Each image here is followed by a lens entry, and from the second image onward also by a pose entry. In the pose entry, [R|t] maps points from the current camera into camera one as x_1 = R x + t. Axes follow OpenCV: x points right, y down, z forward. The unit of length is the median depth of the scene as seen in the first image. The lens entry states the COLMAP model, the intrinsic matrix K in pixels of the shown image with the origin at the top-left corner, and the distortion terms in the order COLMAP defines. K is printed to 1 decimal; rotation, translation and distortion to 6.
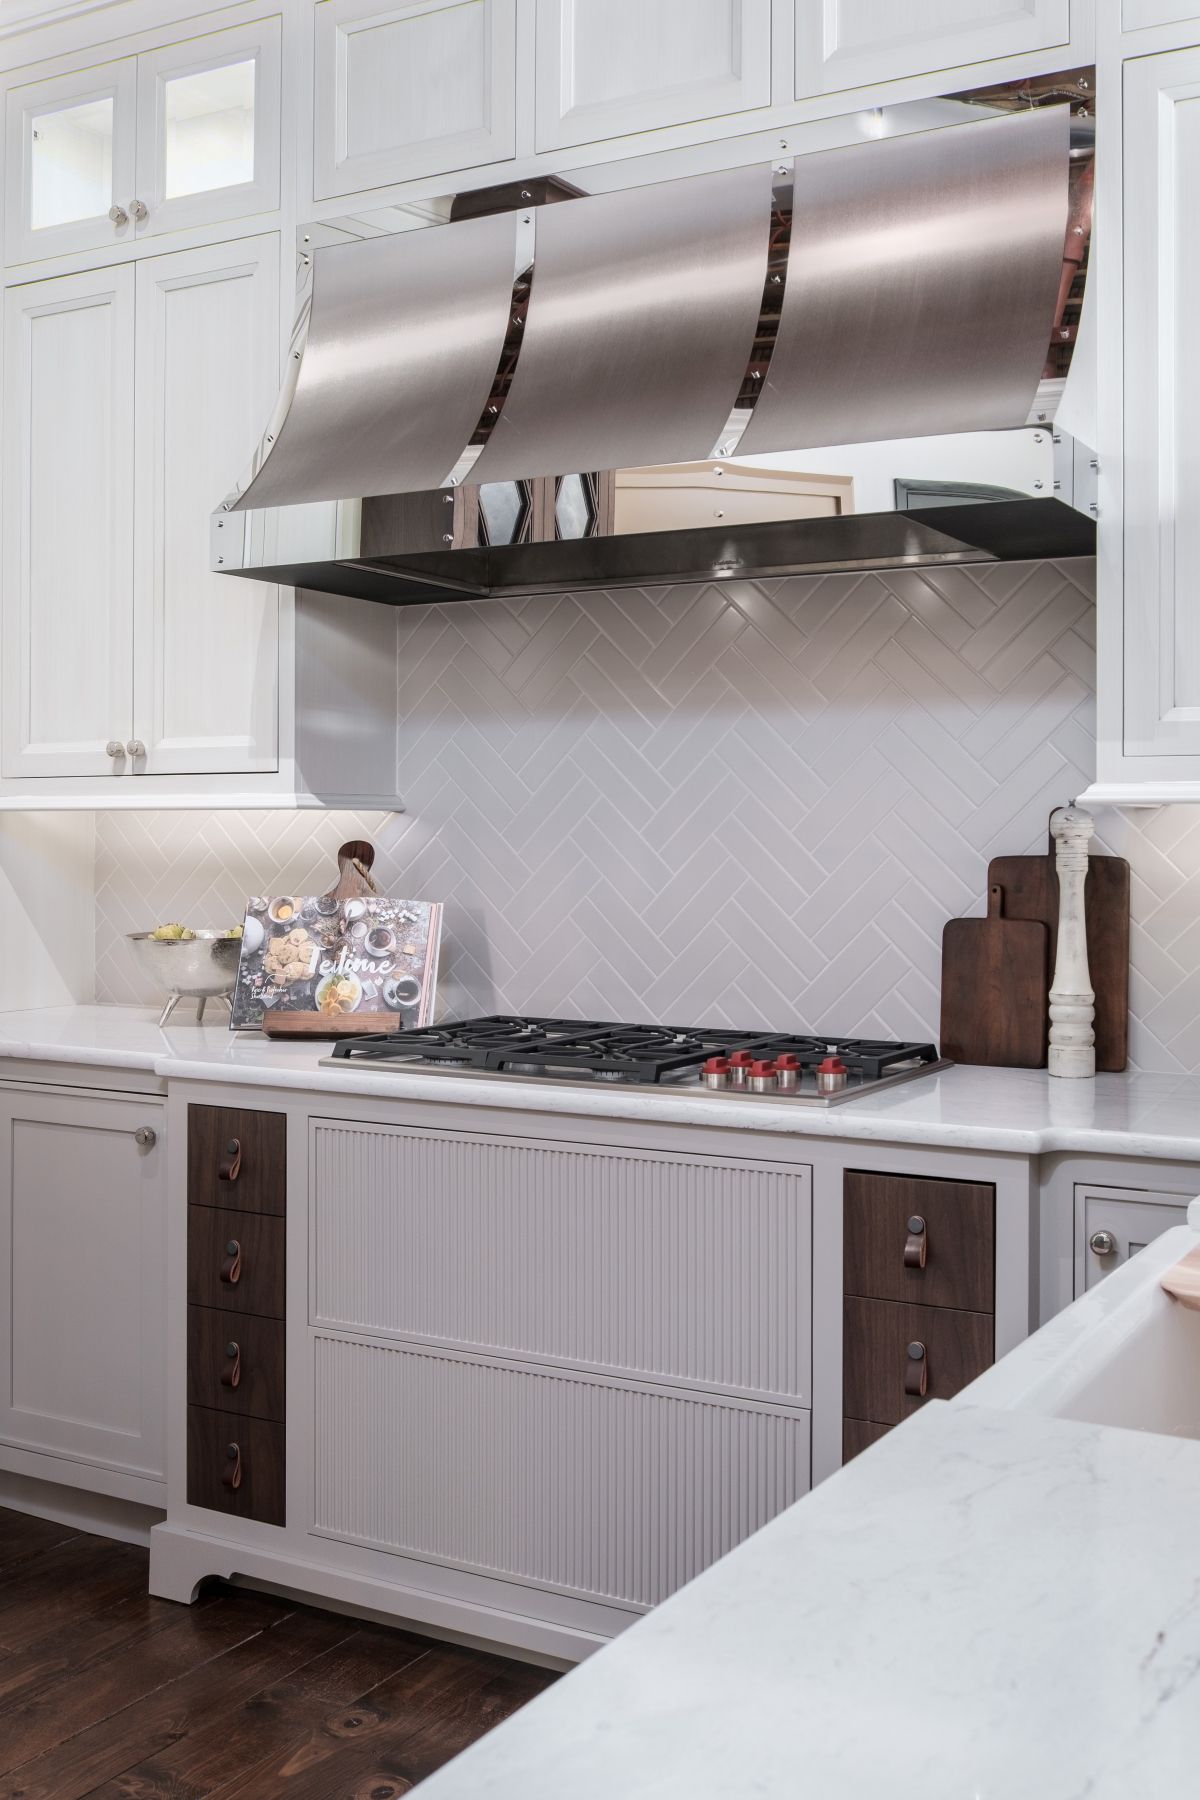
lens RADIAL K [[1905.6, 0, 600.4], [0, 1905.6, 847.0], [0, 0, 1]] dist [-0.017370, -0.020694]
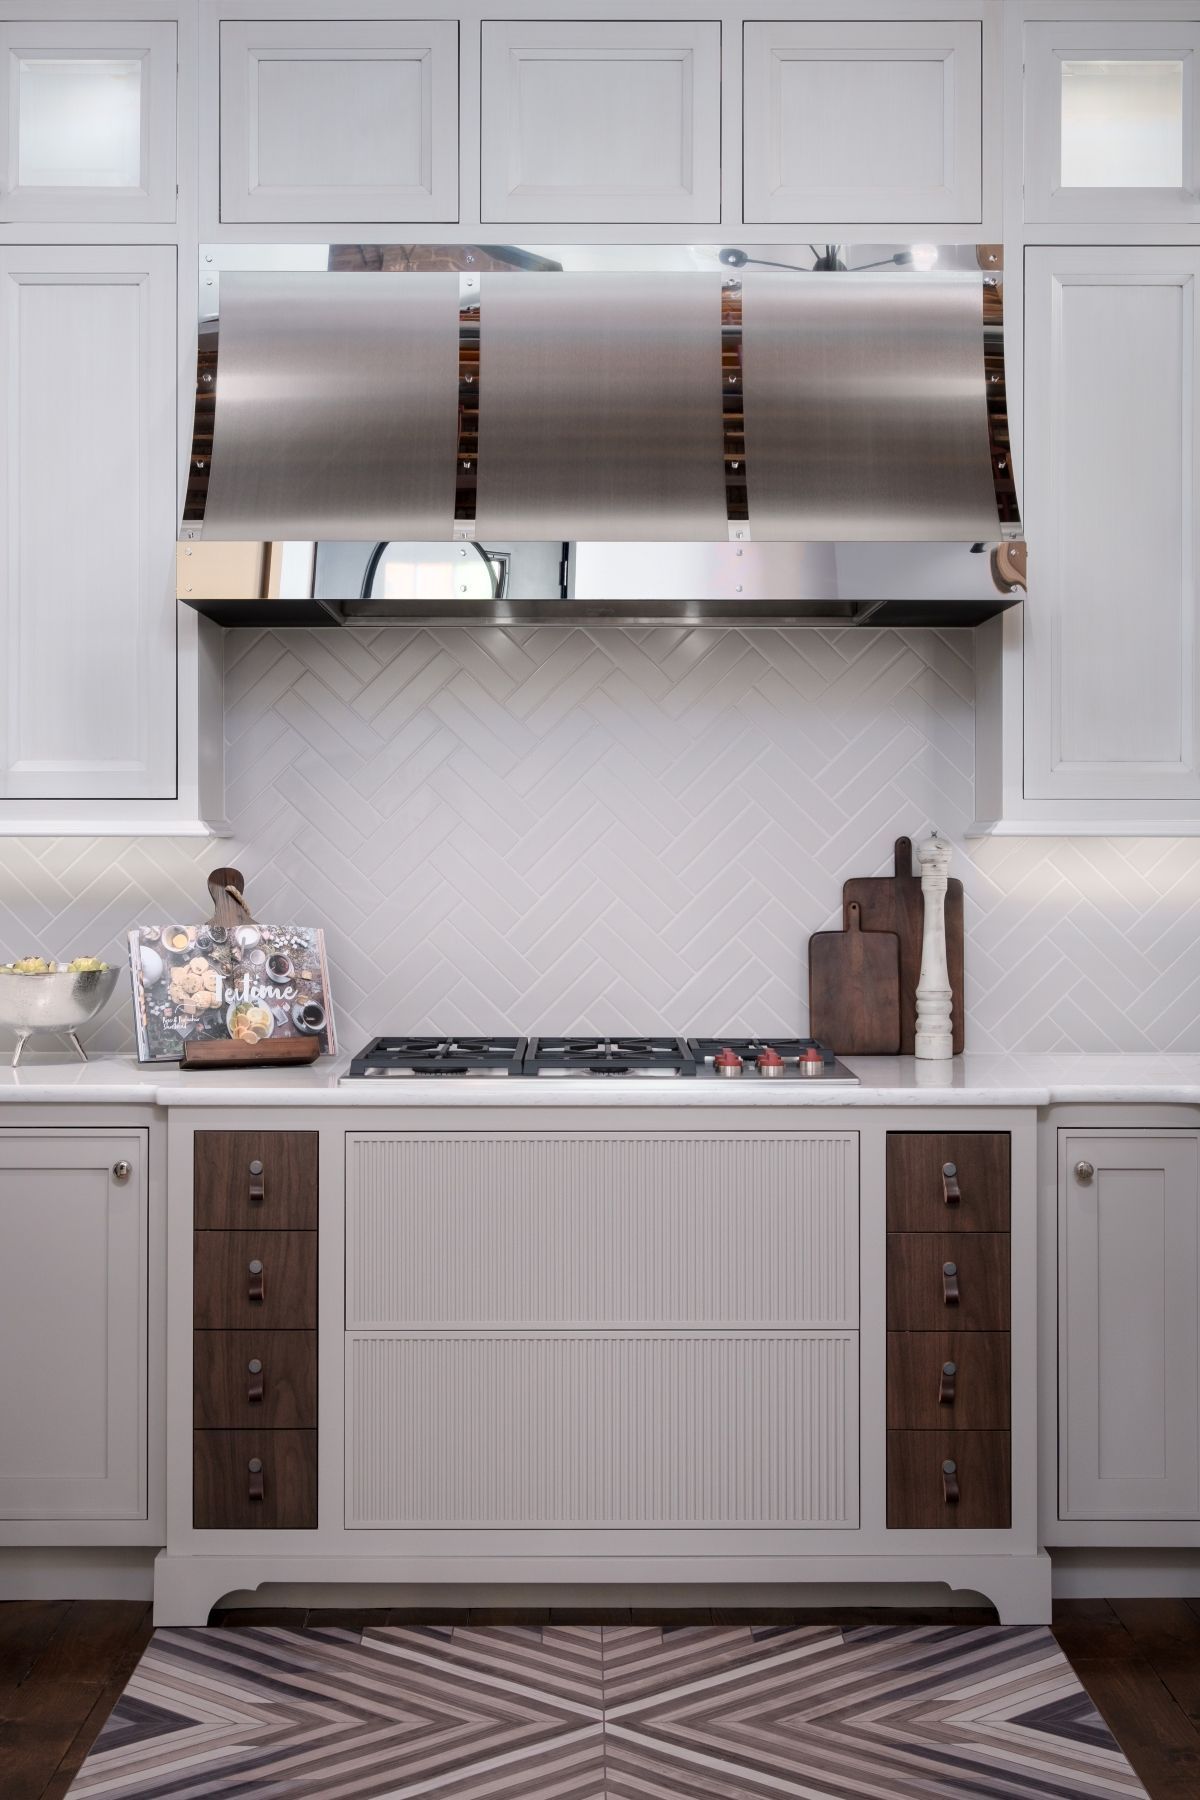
lens RADIAL K [[2644.0, 0, 600.0], [0, 2644.0, 900.0], [0, 0, 1]] dist [0.006524, 0.030335]
pose [[0.850458, -0.013738, 0.525863, -0.709549], [0.004749, 0.999819, 0.018441, -0.011383], [-0.526021, -0.013186, 0.850369, -0.279272]]
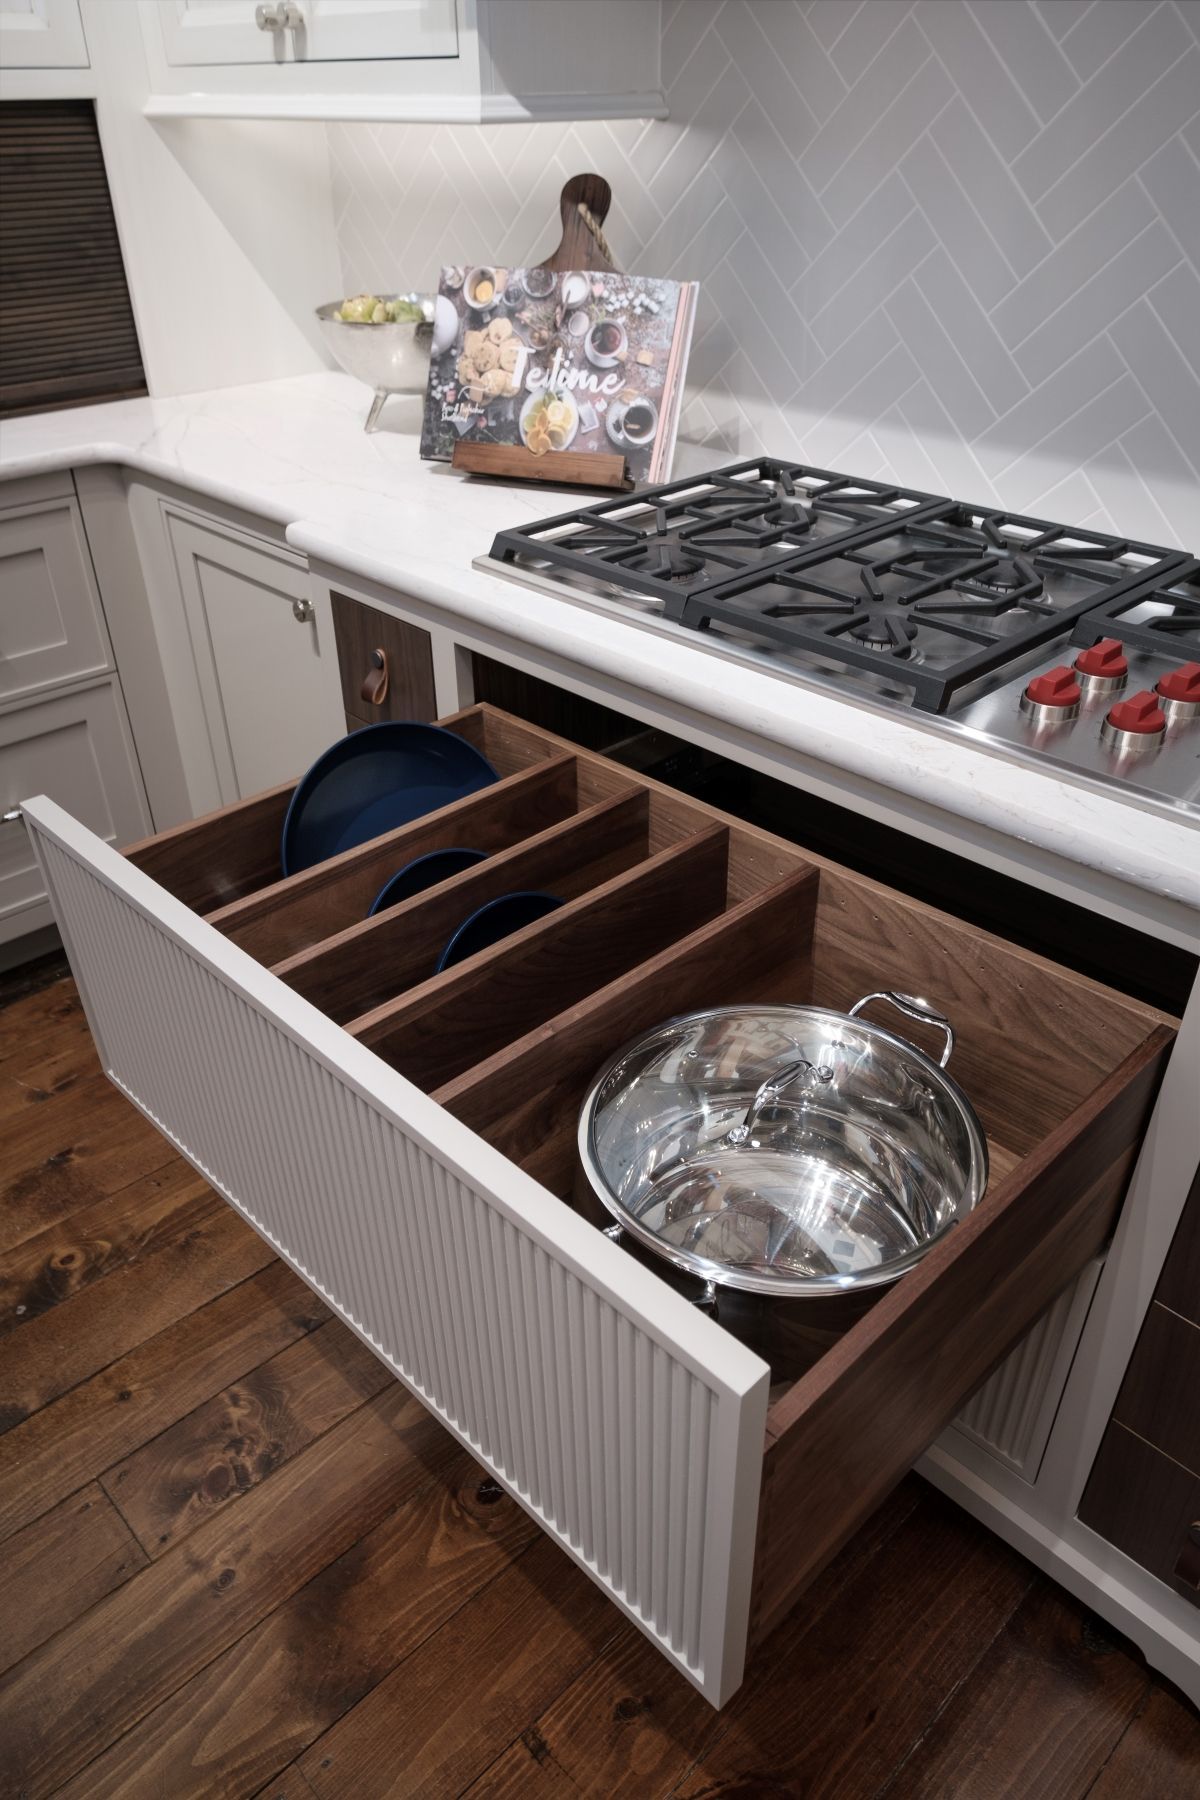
lens RADIAL K [[1213.1, 0, 600.0], [0, 1213.1, 900.0], [0, 0, 1]] dist [0.000364, 0.006350]
pose [[0.962290, 0.142550, -0.231683, 0.017448], [0.007614, 0.837248, 0.546770, -0.024626], [0.271918, -0.527916, 0.804590, 0.525337]]
